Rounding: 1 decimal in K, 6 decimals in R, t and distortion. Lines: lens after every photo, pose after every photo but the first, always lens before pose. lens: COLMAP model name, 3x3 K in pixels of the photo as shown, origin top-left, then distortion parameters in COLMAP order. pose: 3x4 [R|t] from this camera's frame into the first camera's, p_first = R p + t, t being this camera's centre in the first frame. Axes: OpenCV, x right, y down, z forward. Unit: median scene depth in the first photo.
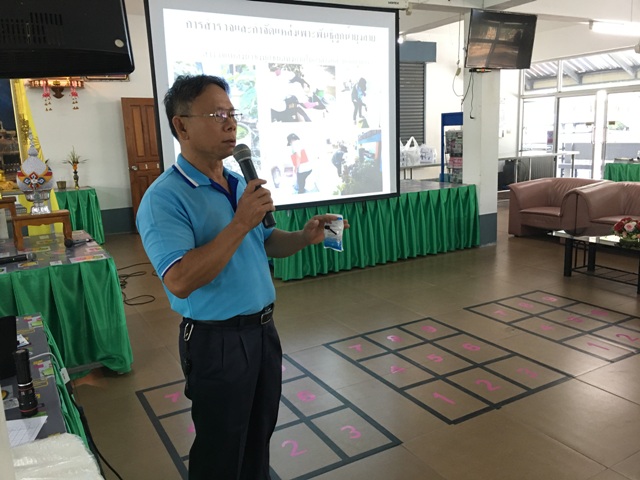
lens RADIAL K [[540.0, 0, 320.0], [0, 540.0, 240.0], [0, 0, 1]] dist [0.011293, 0.004272]
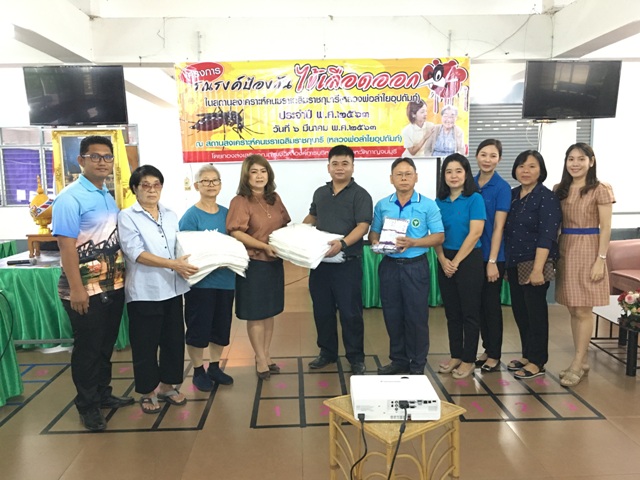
lens RADIAL K [[540.0, 0, 320.0], [0, 540.0, 240.0], [0, 0, 1]] dist [0.011293, 0.004272]
pose [[0.883638, 0.082765, -0.460797, 0.524455], [-0.111723, 0.993092, -0.035872, -0.030700], [0.454644, 0.083179, 0.886781, -0.024805]]
